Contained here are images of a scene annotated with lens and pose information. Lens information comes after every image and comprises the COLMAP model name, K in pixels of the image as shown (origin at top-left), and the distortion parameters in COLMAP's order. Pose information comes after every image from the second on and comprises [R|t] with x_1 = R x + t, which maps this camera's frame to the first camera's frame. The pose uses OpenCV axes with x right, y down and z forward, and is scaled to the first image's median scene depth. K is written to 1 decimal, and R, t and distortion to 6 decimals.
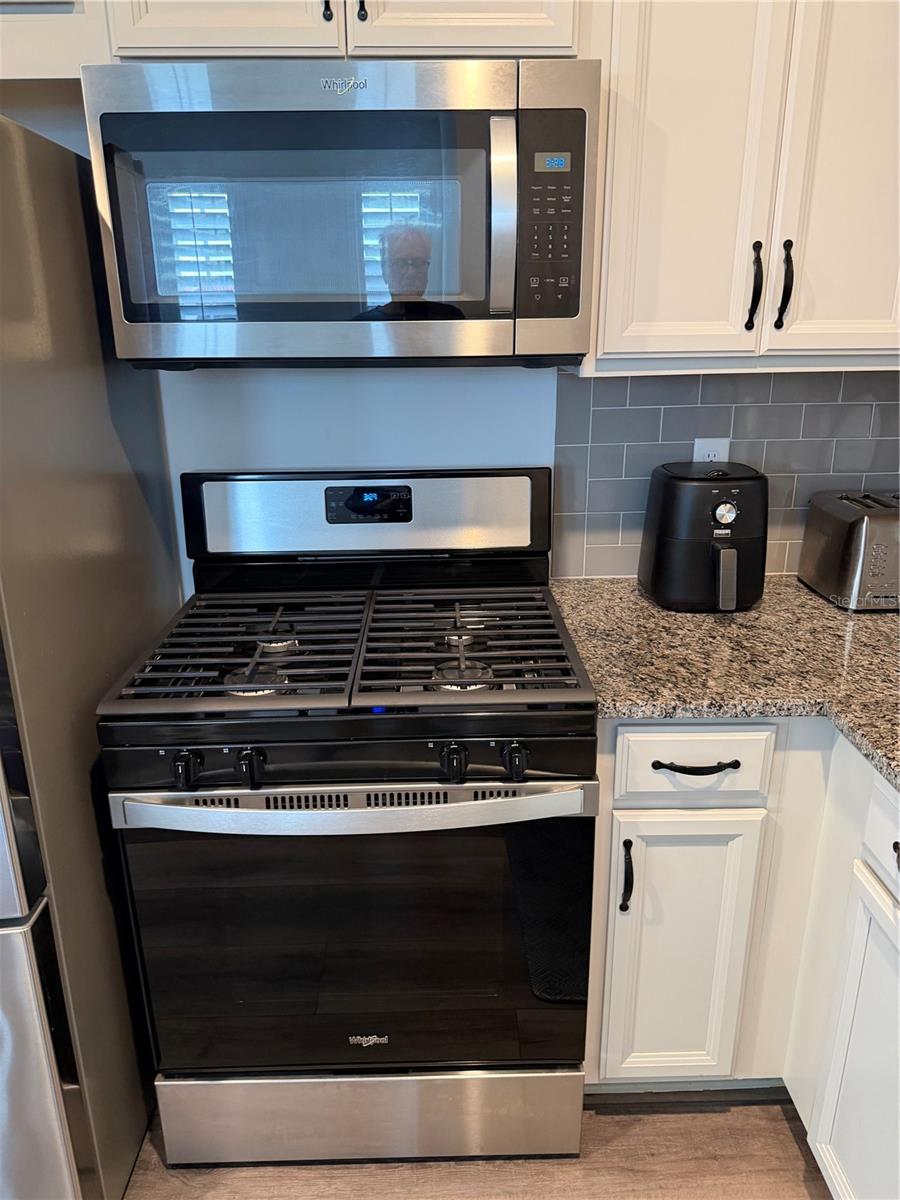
lens RADIAL K [[853.4, 0, 453.6], [0, 853.4, 599.0], [0, 0, 1]] dist [0.025038, -0.034654]
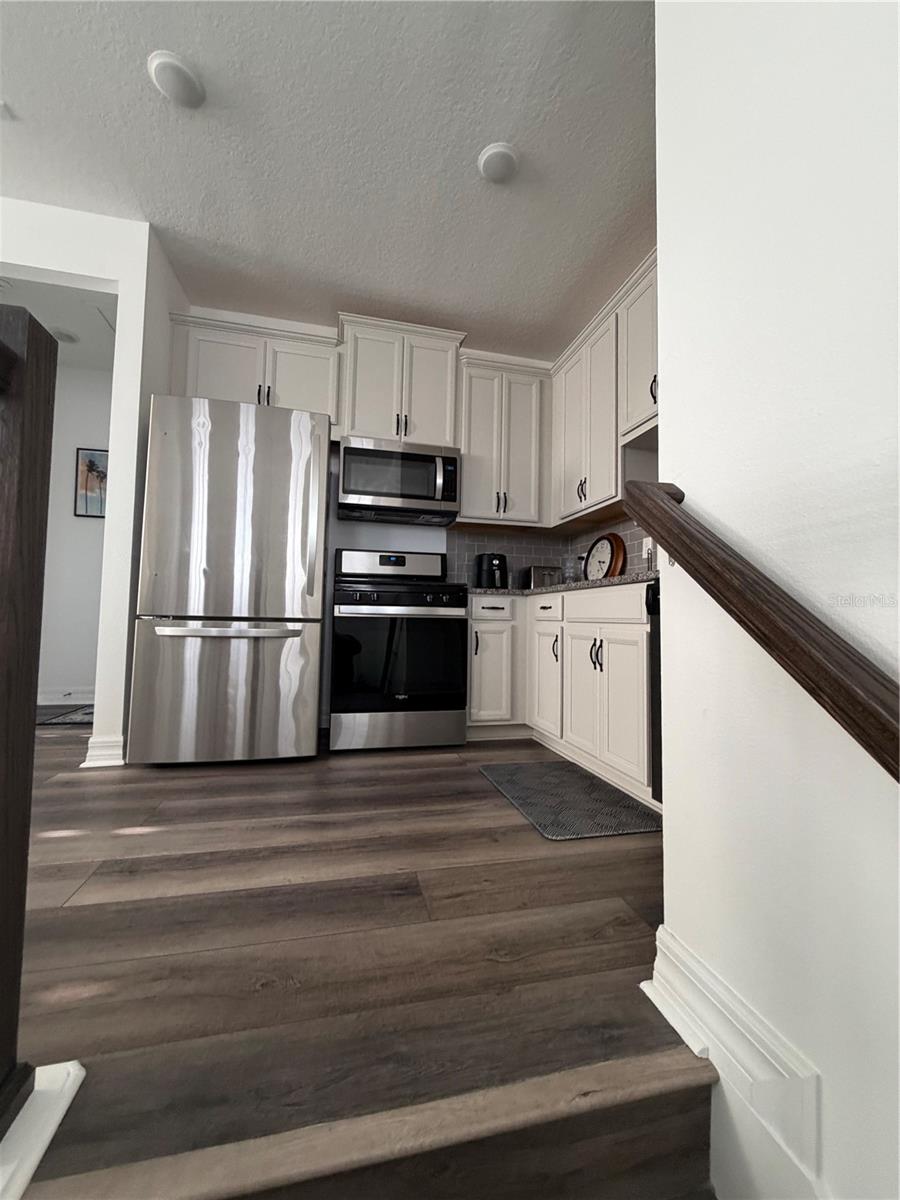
lens RADIAL K [[476.4, 0, 449.5], [0, 476.4, 592.7], [0, 0, 1]] dist [-0.000862, 0.000044]
pose [[0.977202, 0.040989, 0.208318, -0.322358], [0.040357, 0.927438, -0.371794, 0.857218], [-0.208441, 0.371725, 0.904640, -0.824882]]
